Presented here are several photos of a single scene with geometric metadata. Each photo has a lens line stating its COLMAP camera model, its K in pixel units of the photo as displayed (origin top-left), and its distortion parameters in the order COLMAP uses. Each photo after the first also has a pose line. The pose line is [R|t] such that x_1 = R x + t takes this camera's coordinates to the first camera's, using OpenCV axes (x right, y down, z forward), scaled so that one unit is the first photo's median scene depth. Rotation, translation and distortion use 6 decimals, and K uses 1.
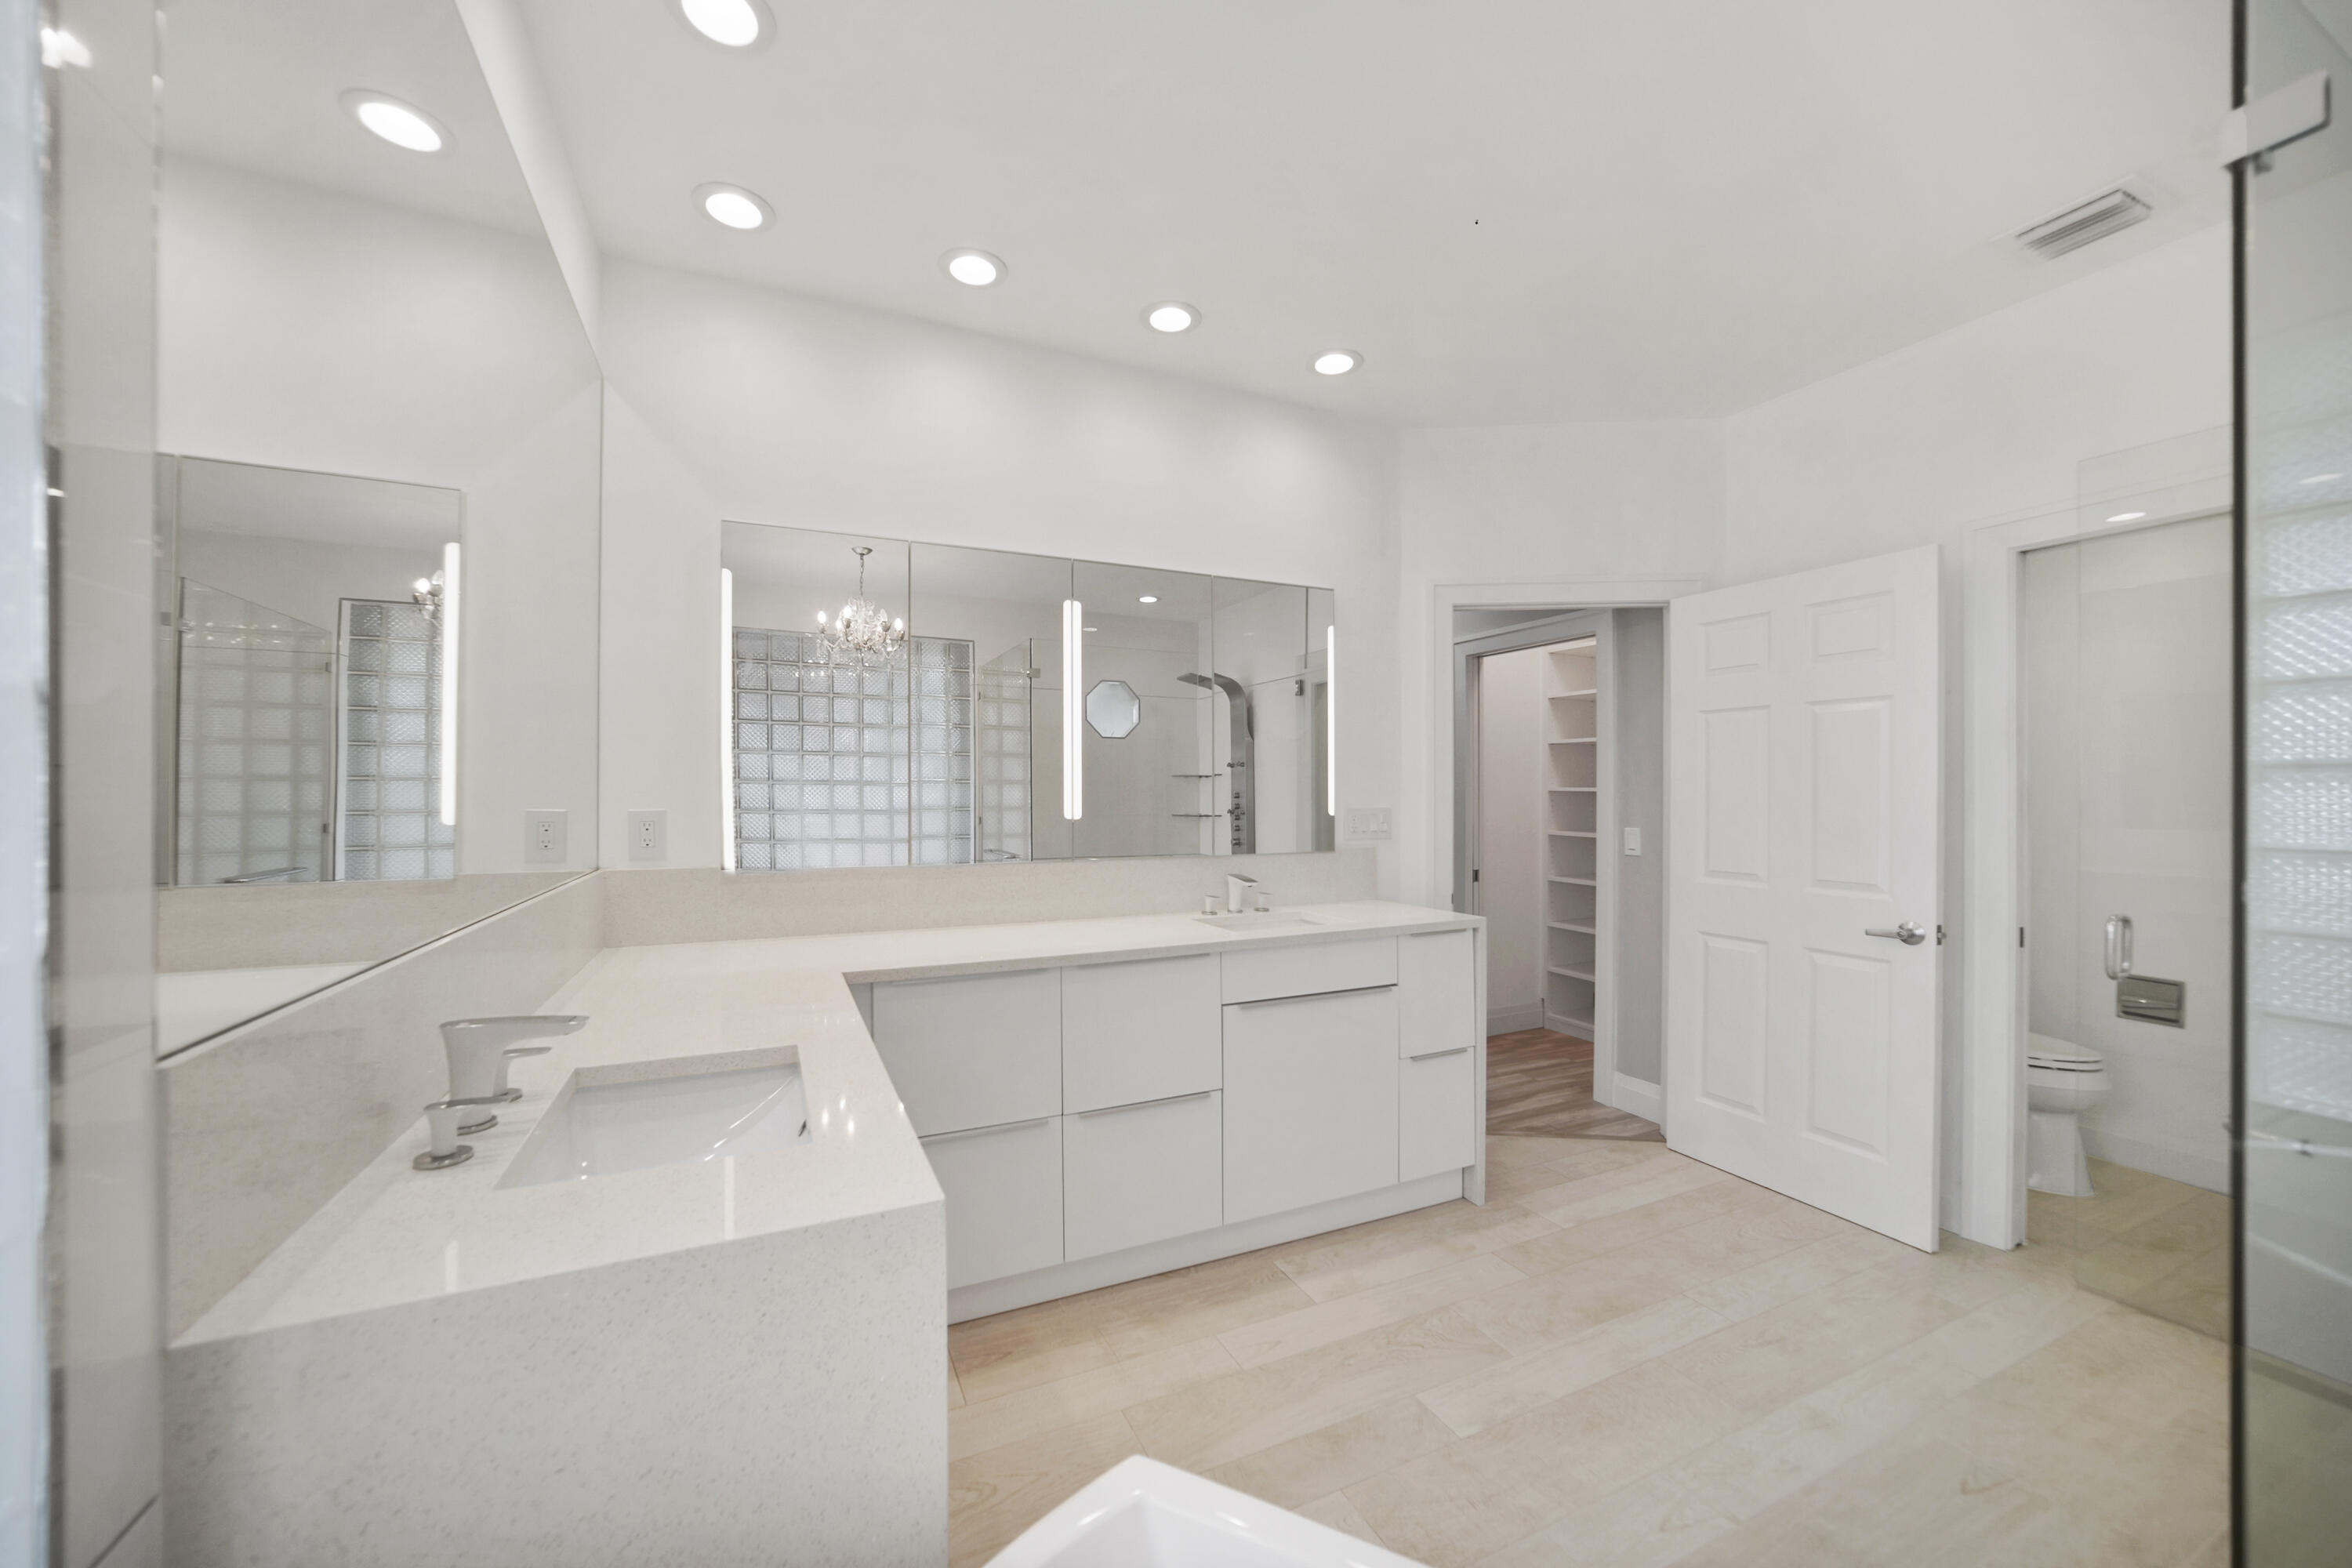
lens RADIAL K [[865.2, 0, 1174.1], [0, 865.2, 795.3], [0, 0, 1]] dist [-0.000304, 0.000017]
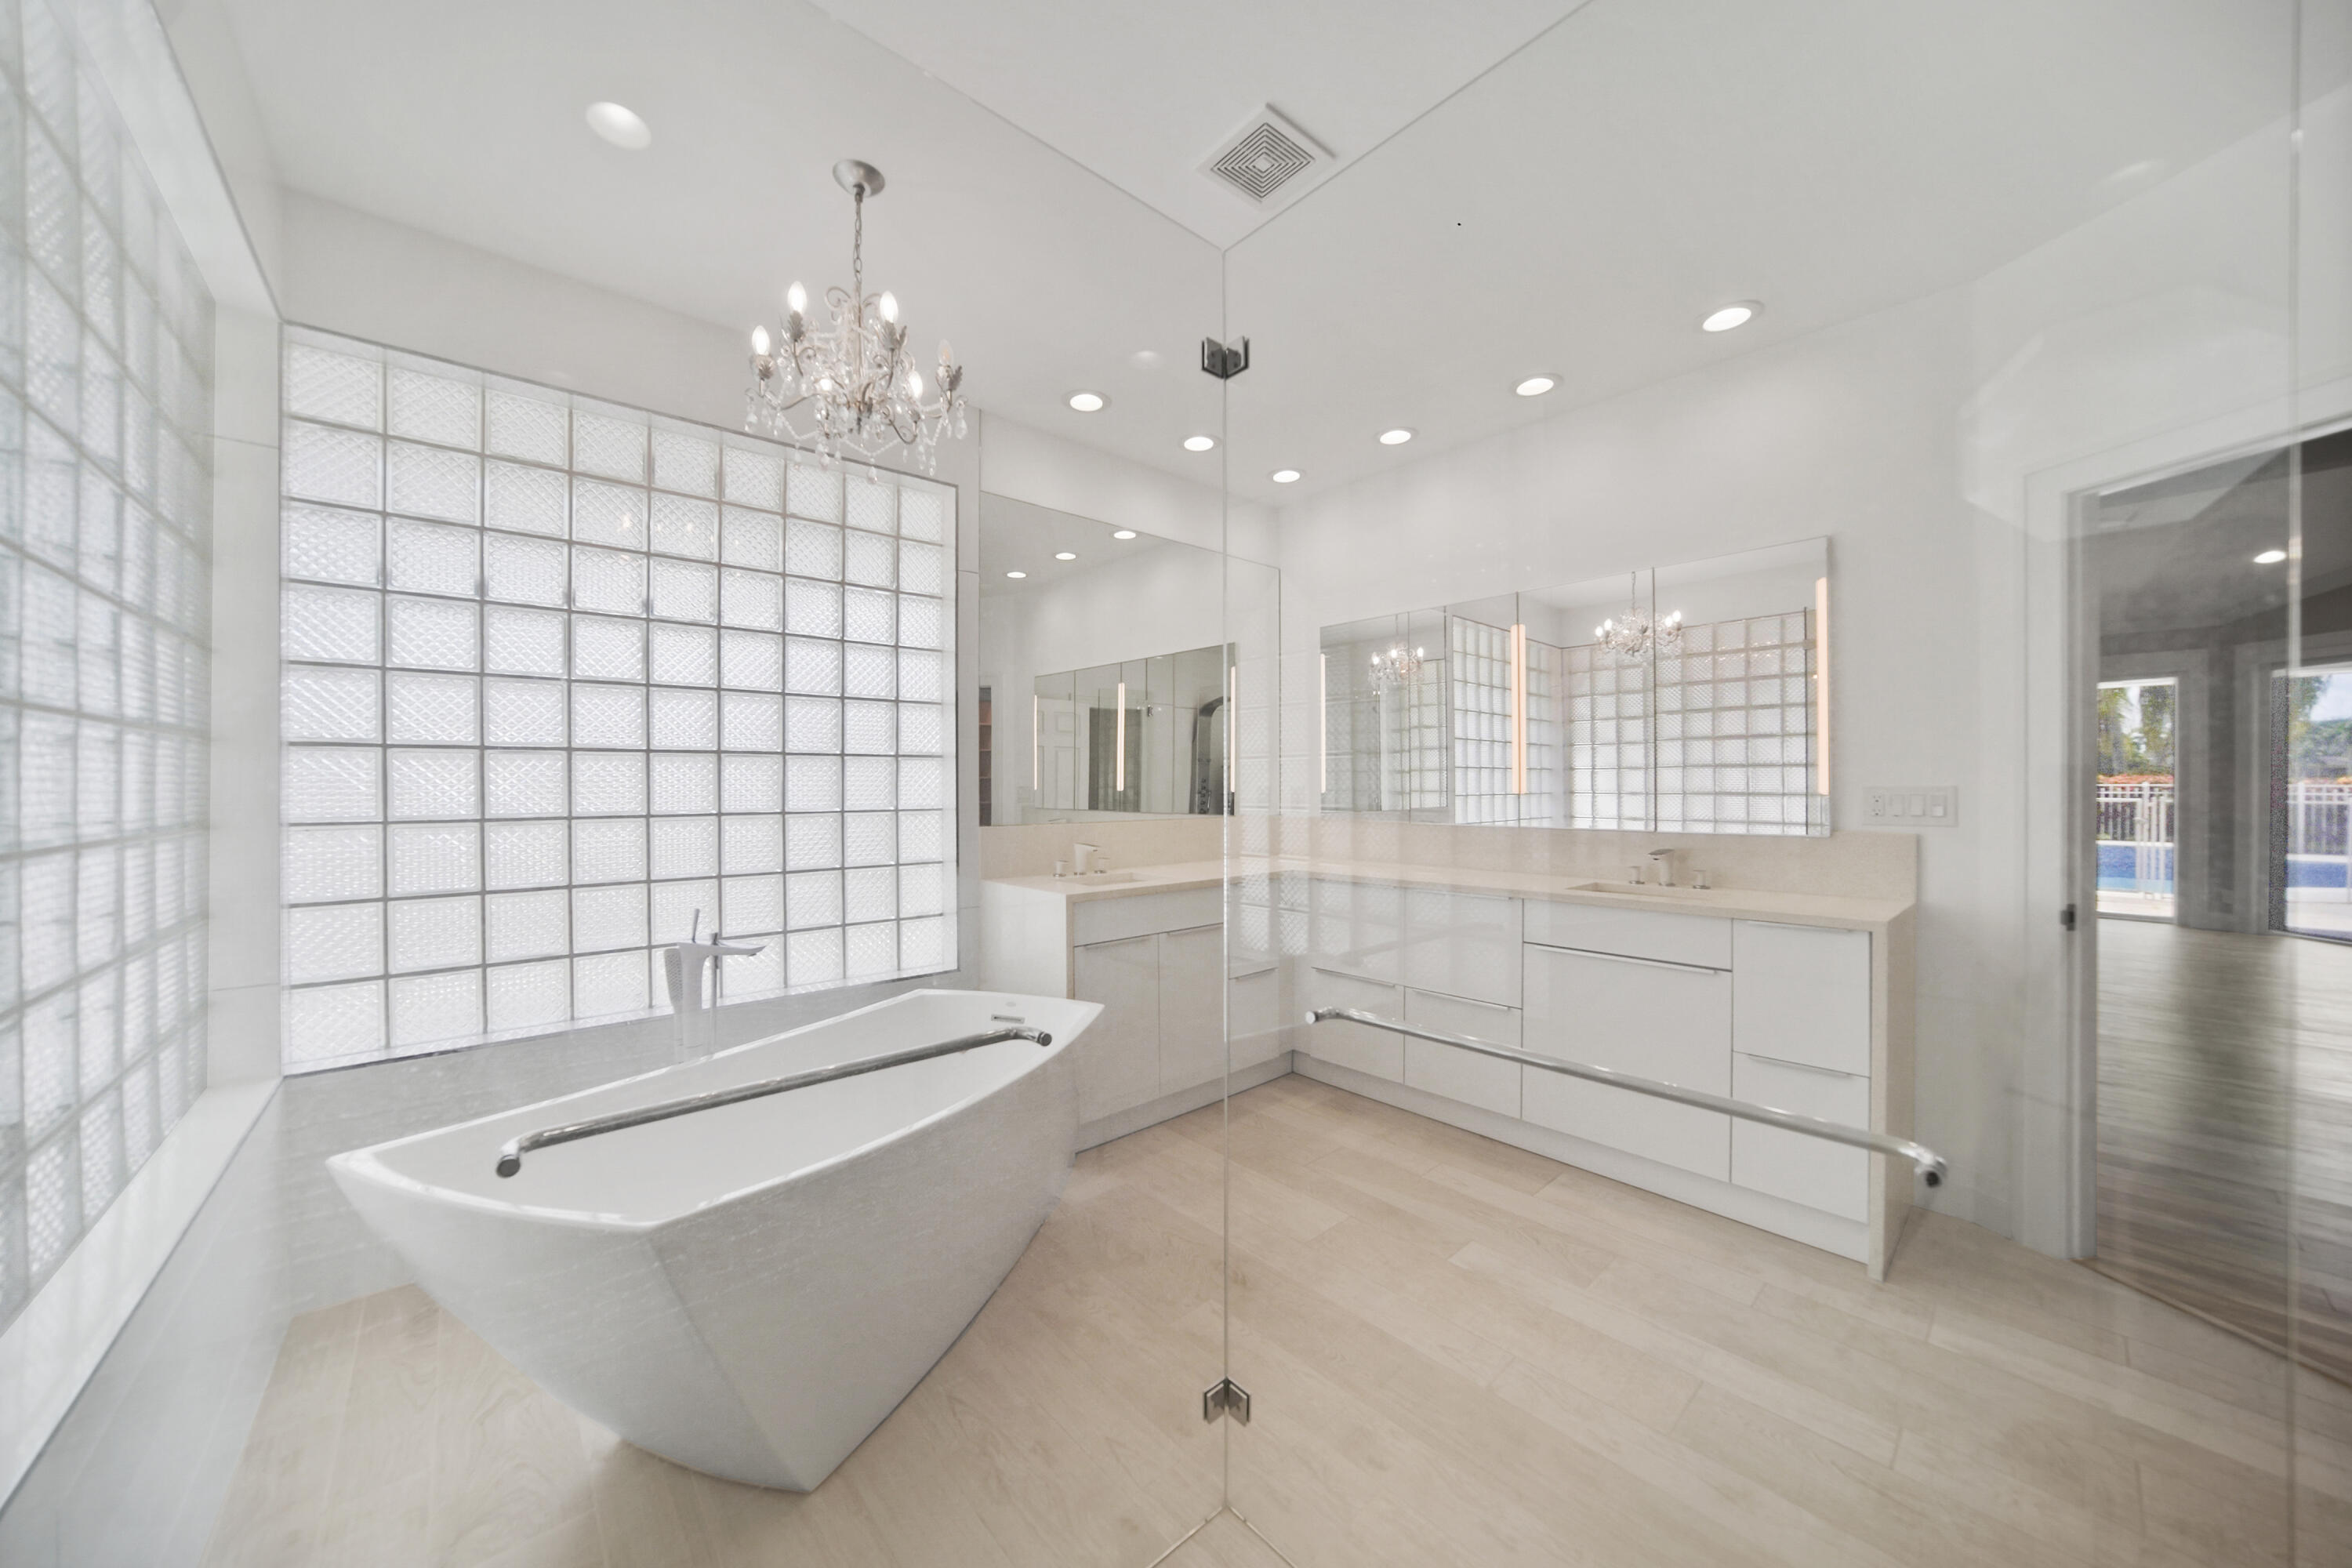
lens RADIAL K [[865.2, 0, 1174.1], [0, 865.2, 795.3], [0, 0, 1]] dist [-0.000304, 0.000017]
pose [[0.272505, 0.009467, -0.962108, 1.152121], [0.010763, 0.999859, 0.012887, 0.005556], [0.962094, -0.013867, 0.272365, 0.188549]]
